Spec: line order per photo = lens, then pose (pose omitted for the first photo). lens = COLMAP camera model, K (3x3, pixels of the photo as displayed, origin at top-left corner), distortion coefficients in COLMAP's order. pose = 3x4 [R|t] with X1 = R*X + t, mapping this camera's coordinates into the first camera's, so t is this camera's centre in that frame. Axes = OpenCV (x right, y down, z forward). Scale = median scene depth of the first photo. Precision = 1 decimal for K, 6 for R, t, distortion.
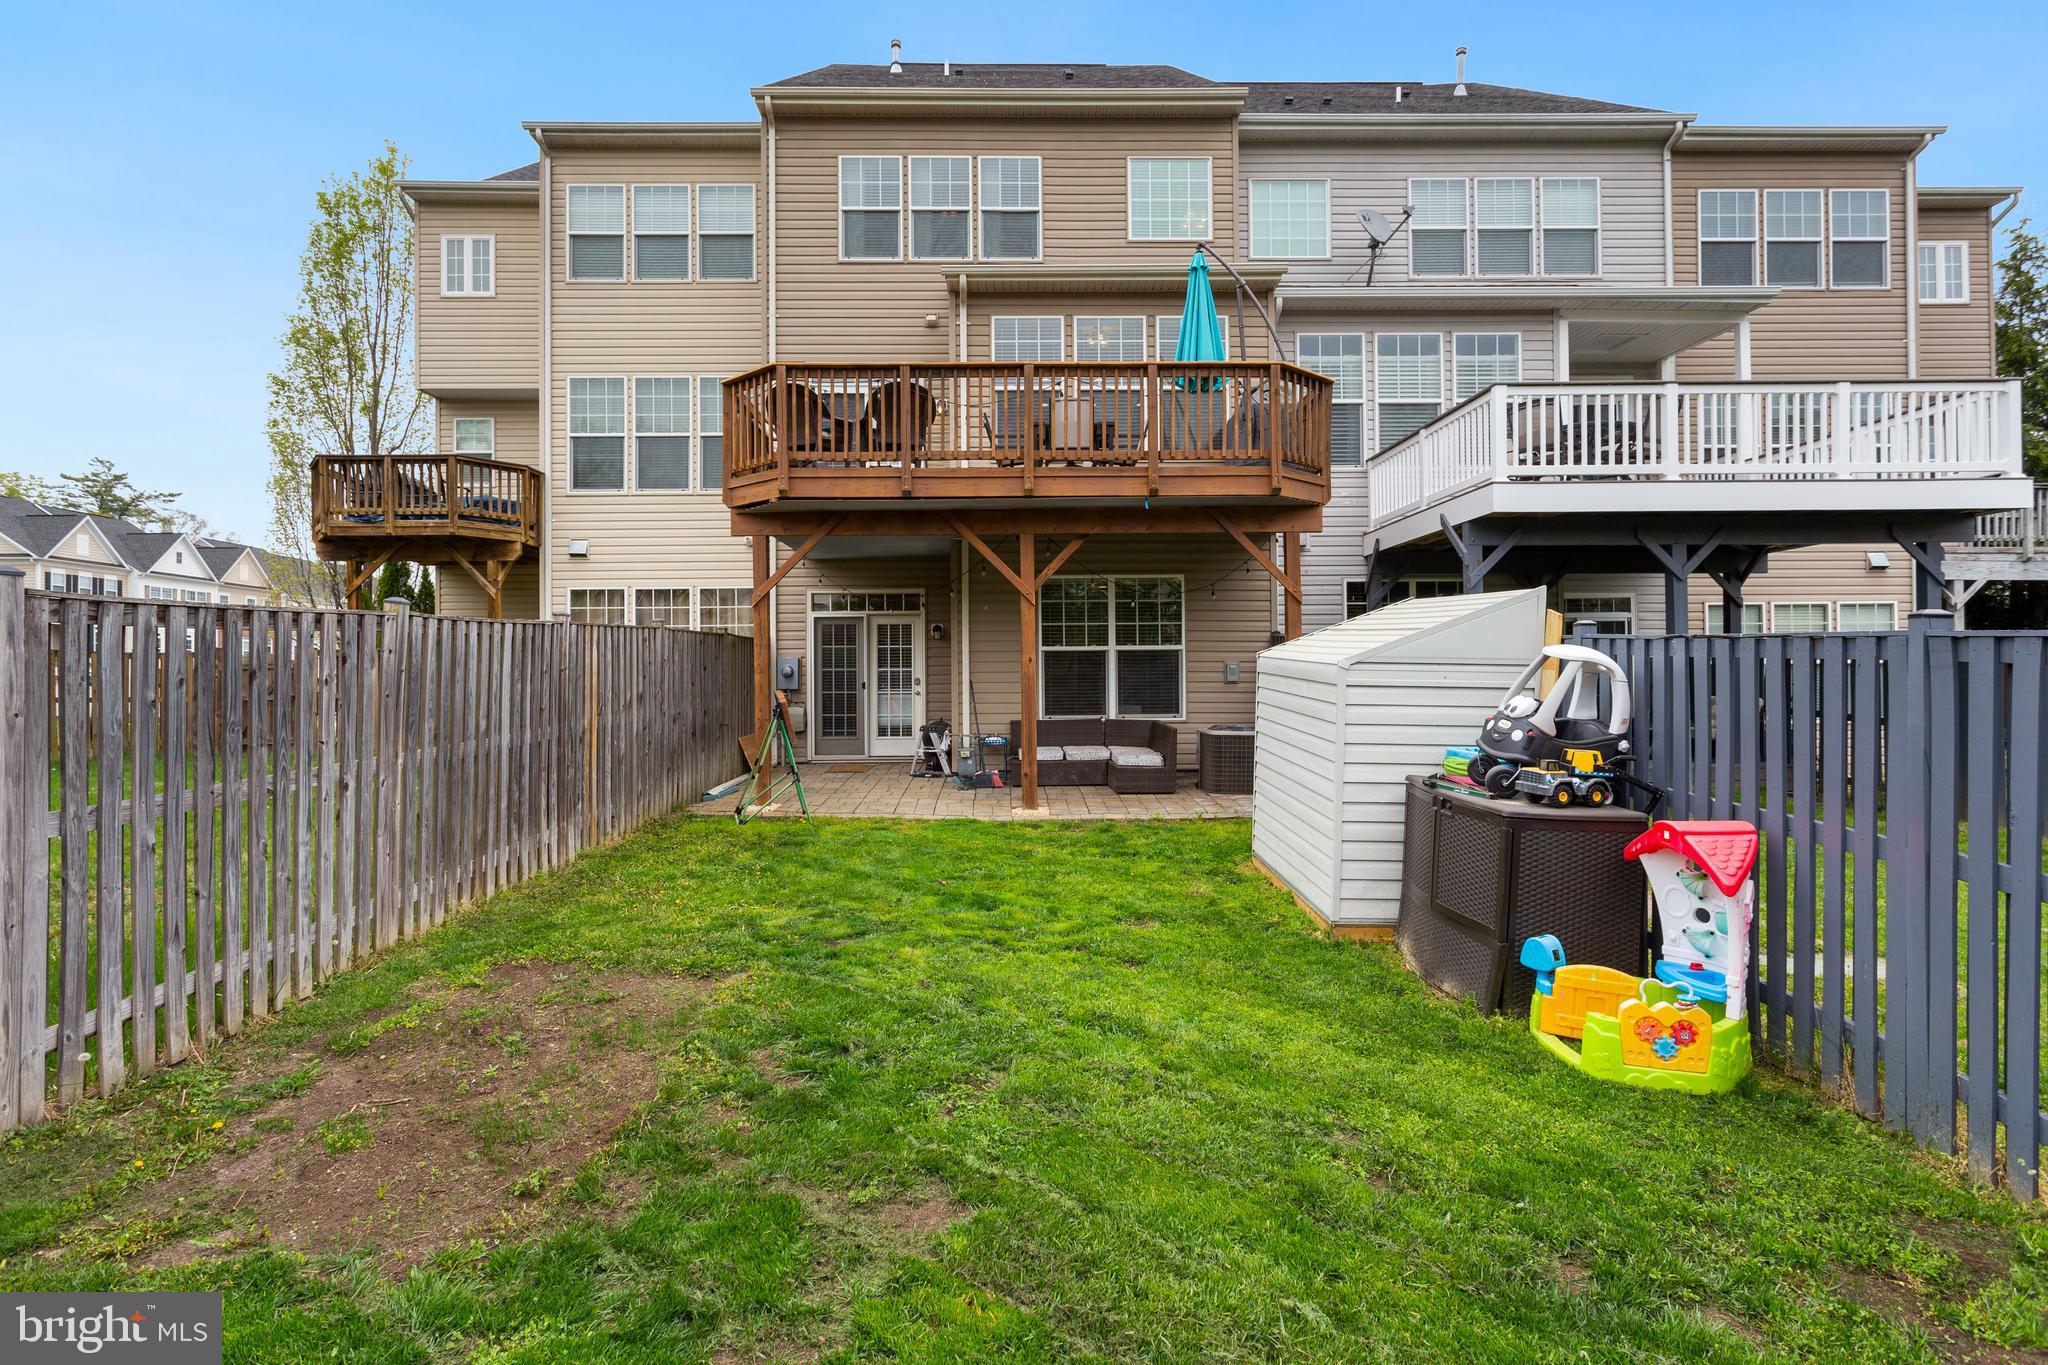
lens RADIAL K [[986.1, 0, 1015.2], [0, 986.1, 680.4], [0, 0, 1]] dist [0.002429, 0.001808]
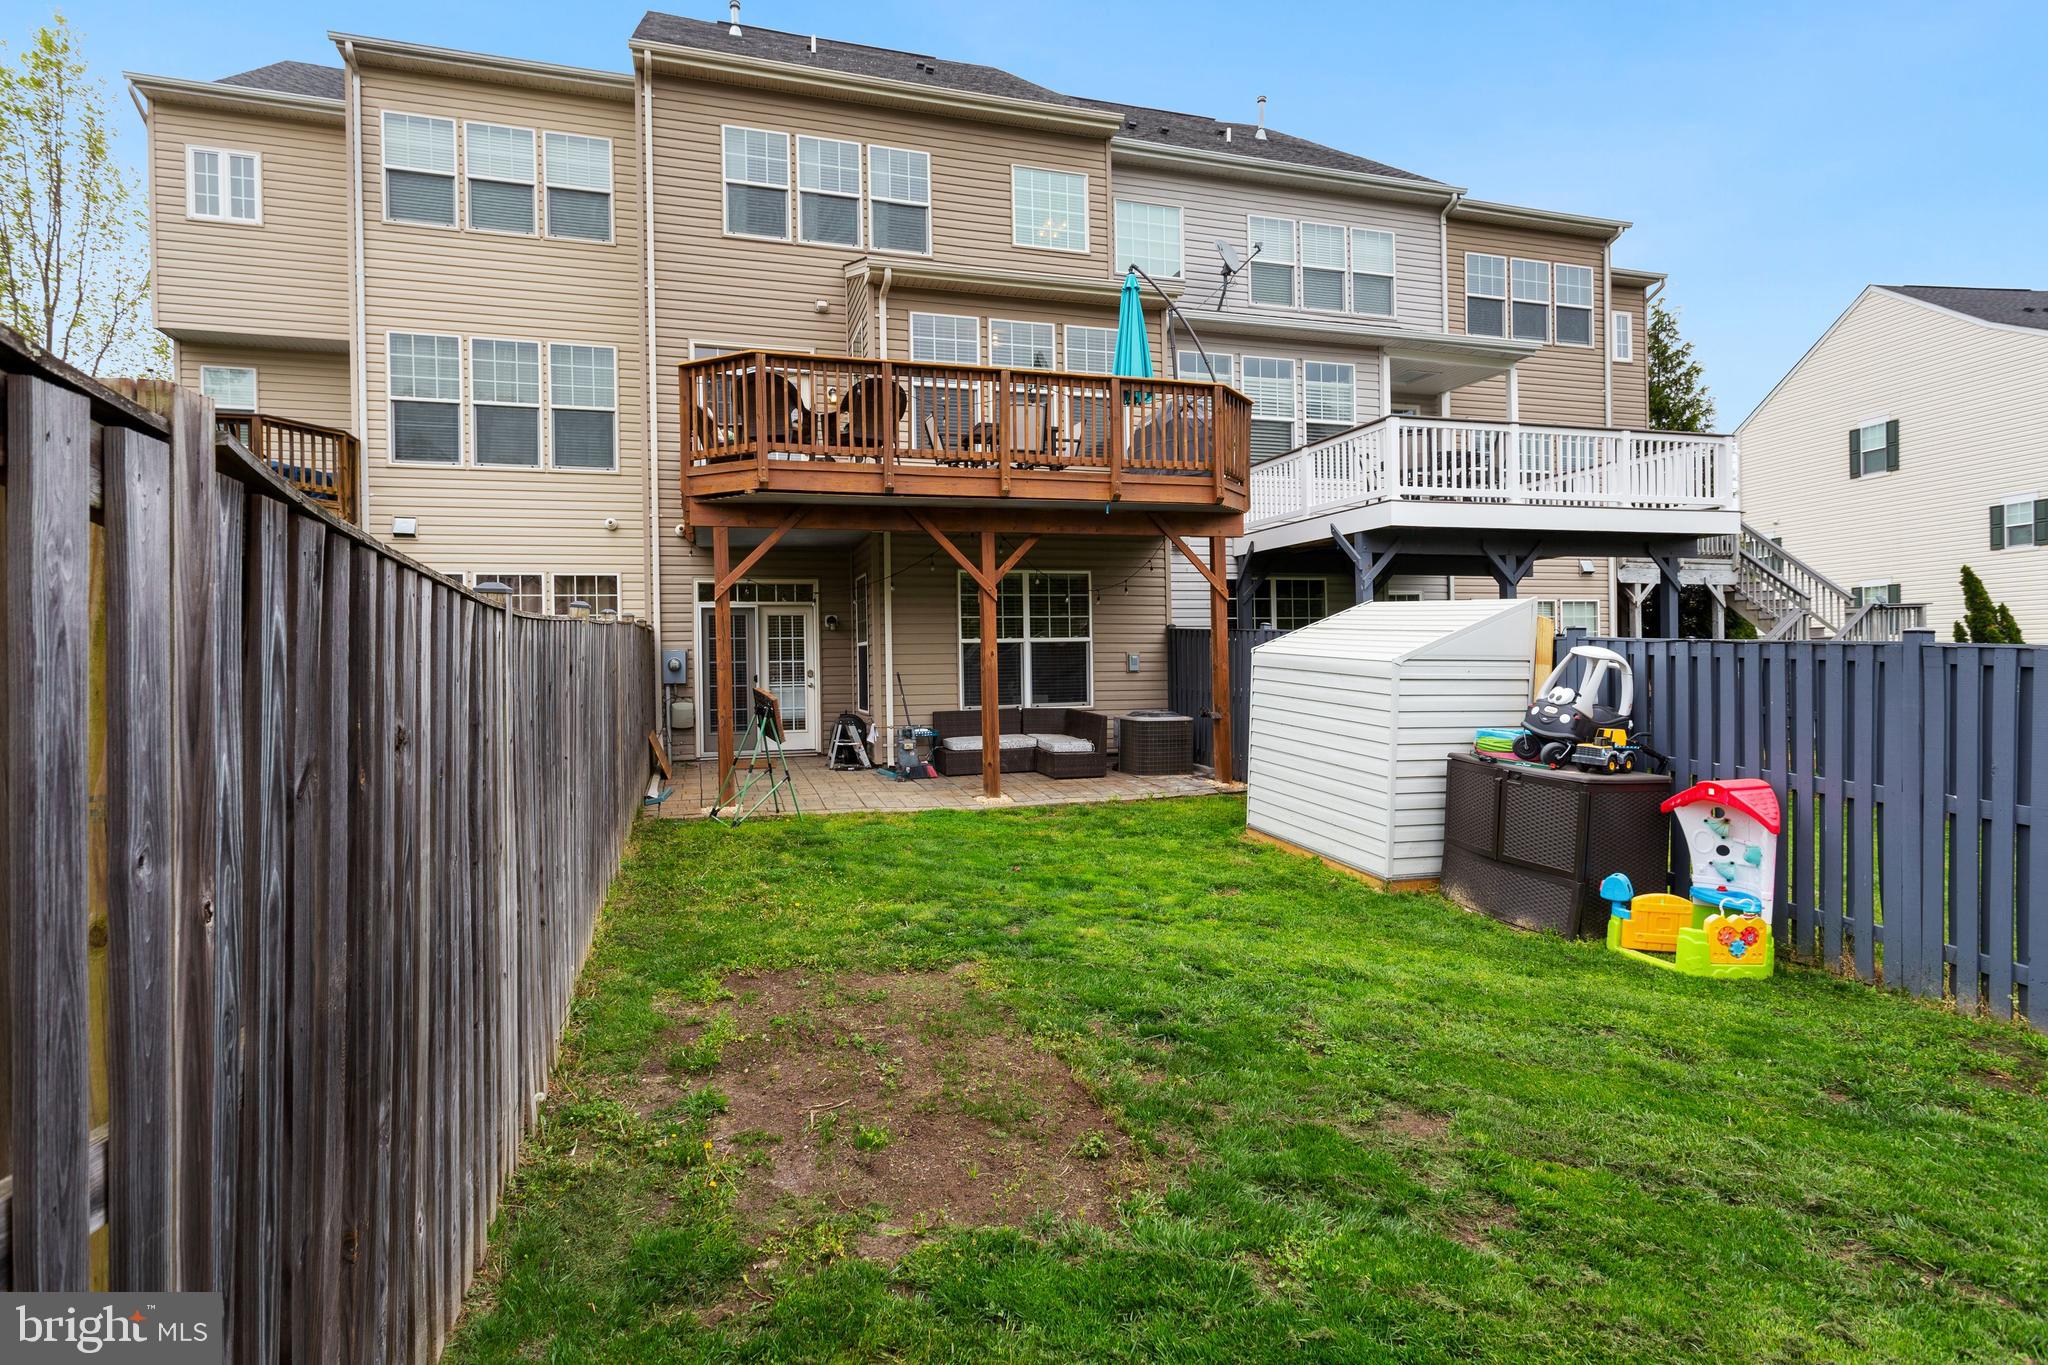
lens RADIAL K [[986.1, 0, 1042.7], [0, 986.1, 677.4], [0, 0, 1]] dist [0.002429, 0.001808]
pose [[0.961647, -0.013151, 0.273975, -0.188654], [0.009842, 0.999861, 0.013450, -0.008028], [-0.274113, -0.010238, 0.961643, -0.011091]]
